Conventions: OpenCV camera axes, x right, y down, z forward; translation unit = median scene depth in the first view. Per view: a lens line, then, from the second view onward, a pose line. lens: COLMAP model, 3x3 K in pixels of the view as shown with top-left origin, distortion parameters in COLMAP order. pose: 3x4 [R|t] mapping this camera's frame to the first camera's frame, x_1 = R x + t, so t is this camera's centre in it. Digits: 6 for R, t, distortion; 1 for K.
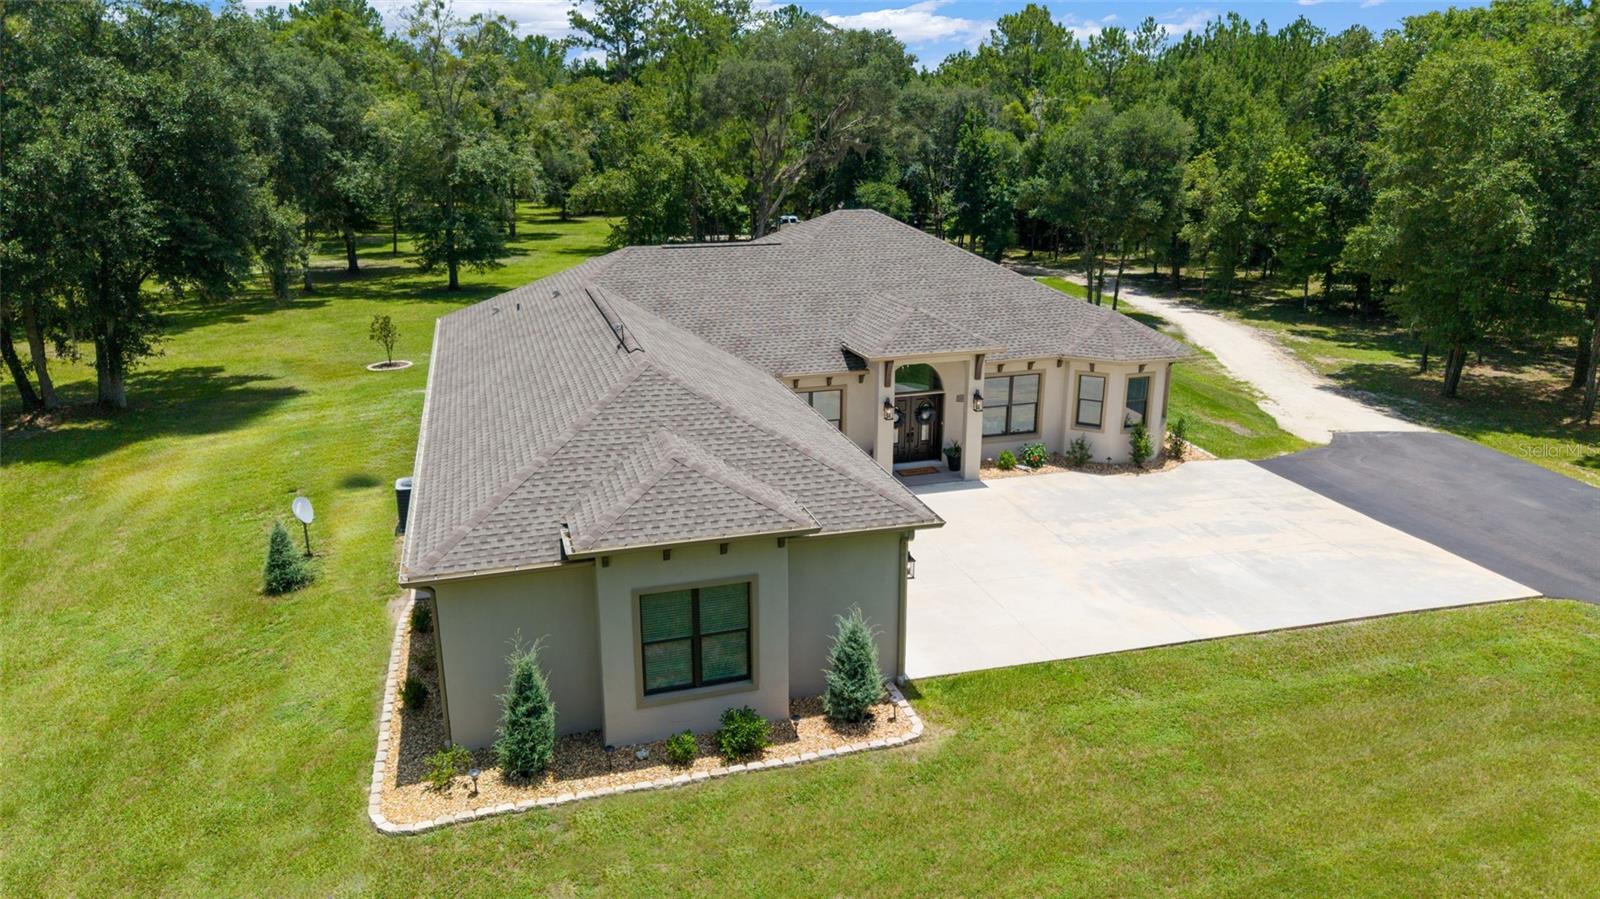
lens RADIAL K [[1069.0, 0, 796.7], [0, 1069.0, 452.0], [0, 0, 1]] dist [0.021065, -0.026042]
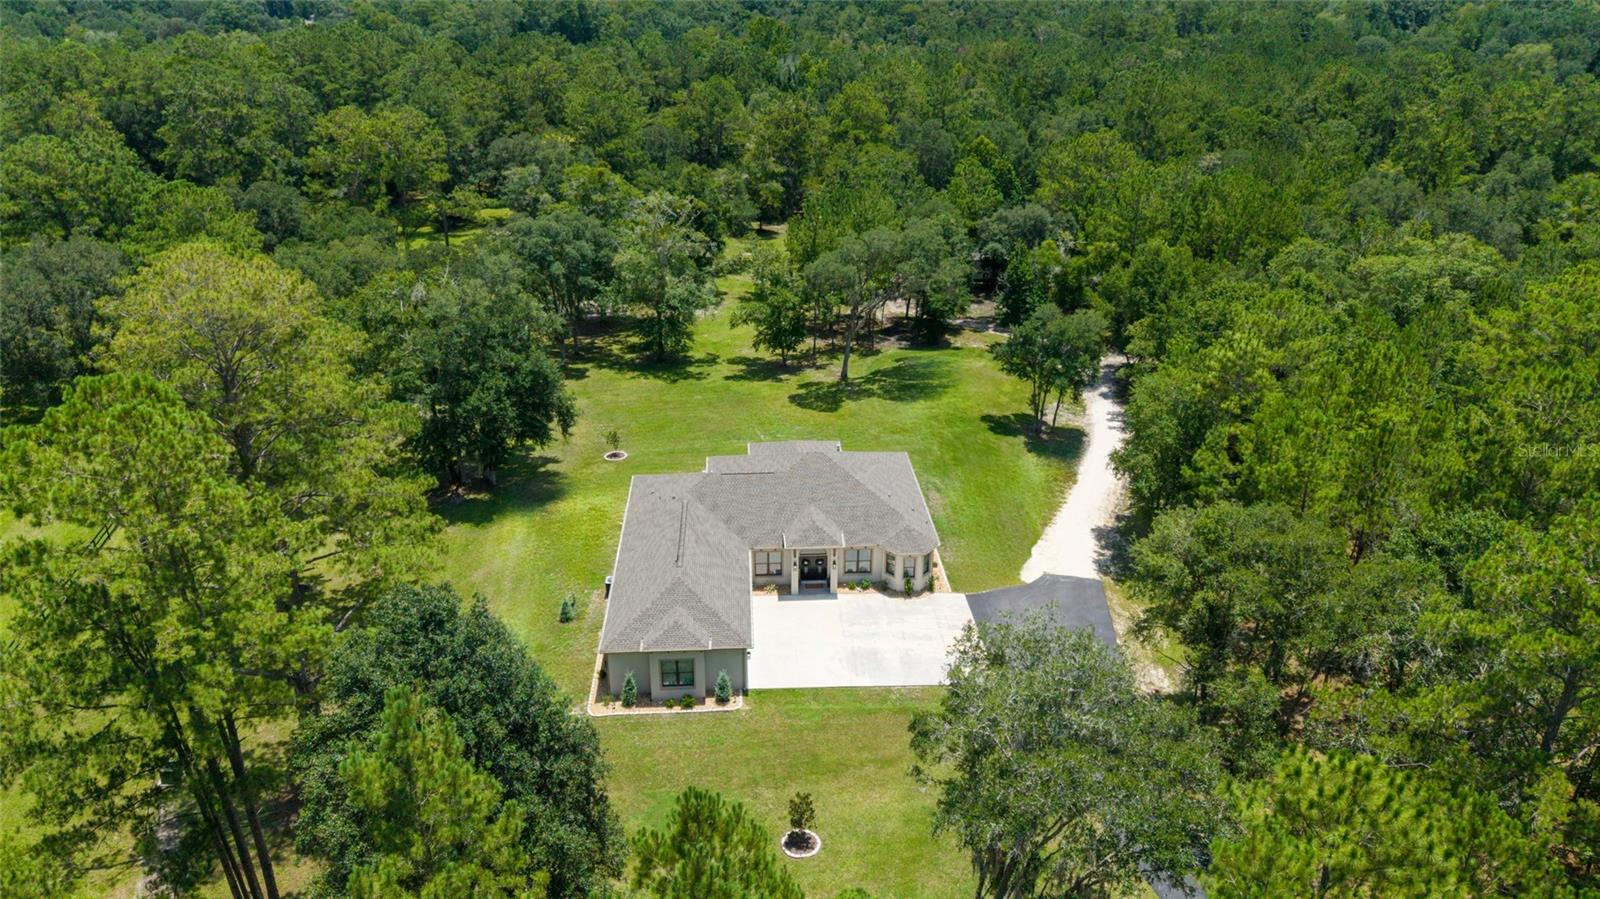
lens RADIAL K [[1069.0, 0, 801.0], [0, 1069.0, 441.3], [0, 0, 1]] dist [0.021065, -0.026042]
pose [[0.974762, 0.093042, -0.202934, 0.531375], [-0.068590, 0.989862, 0.124377, -0.587048], [0.212449, -0.107319, 0.971261, -1.262238]]
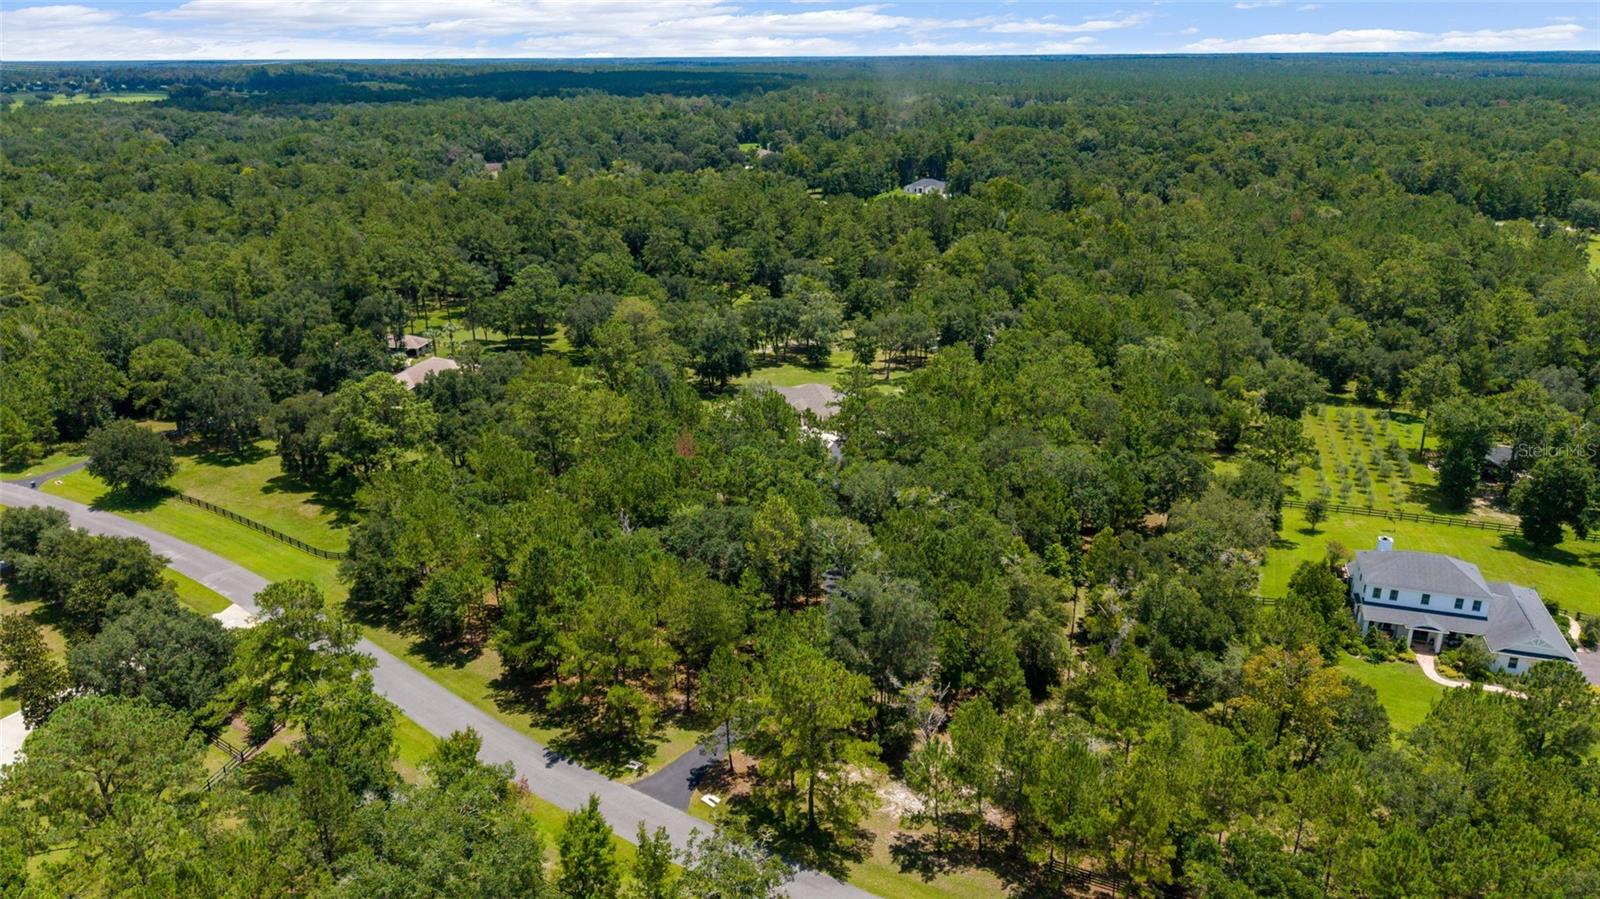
lens RADIAL K [[1069.0, 0, 811.9], [0, 1069.0, 459.2], [0, 0, 1]] dist [0.021065, -0.026042]
pose [[0.814143, 0.198322, -0.545746, 4.105184], [-0.168092, 0.980119, 0.105413, -0.516253], [0.555802, 0.005914, 0.831294, -4.858078]]
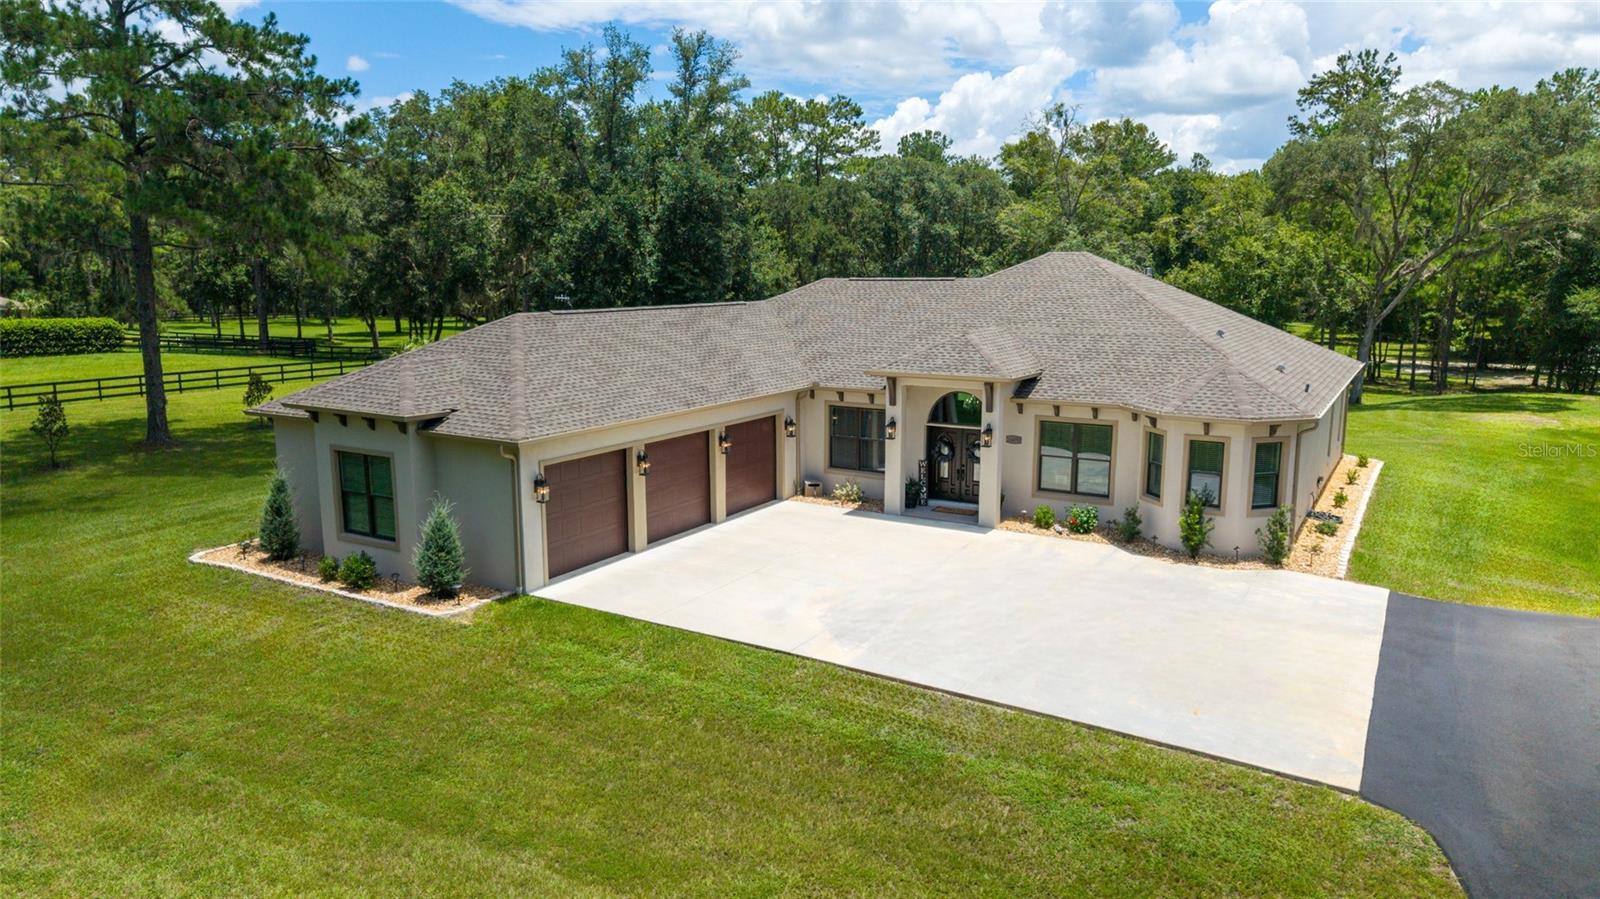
lens RADIAL K [[1069.0, 0, 797.3], [0, 1069.0, 454.5], [0, 0, 1]] dist [0.021065, -0.026042]
pose [[0.679460, 0.130696, -0.721978, 0.674429], [-0.219909, 0.975045, -0.030451, 0.028495], [0.699981, 0.179459, 0.691246, 0.255378]]
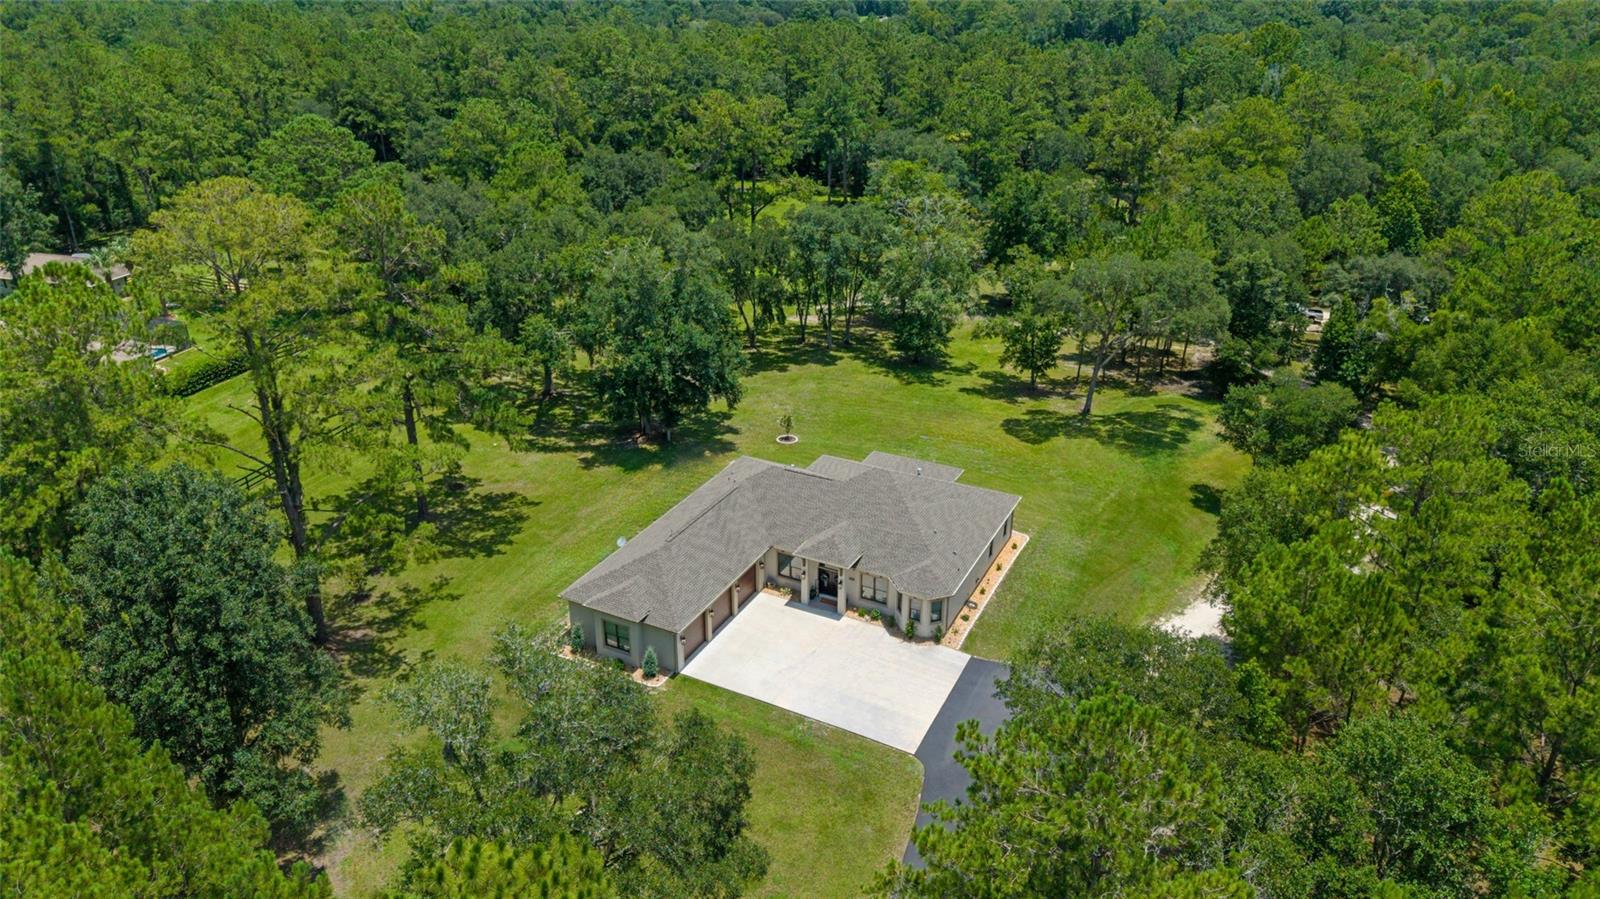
lens RADIAL K [[1069.0, 0, 800.9], [0, 1069.0, 435.0], [0, 0, 1]] dist [0.021065, -0.026042]
pose [[0.729914, 0.278069, -0.624422, 1.391644], [-0.206472, 0.960535, 0.186393, -0.735410], [0.651609, -0.007125, 0.758521, -0.773976]]
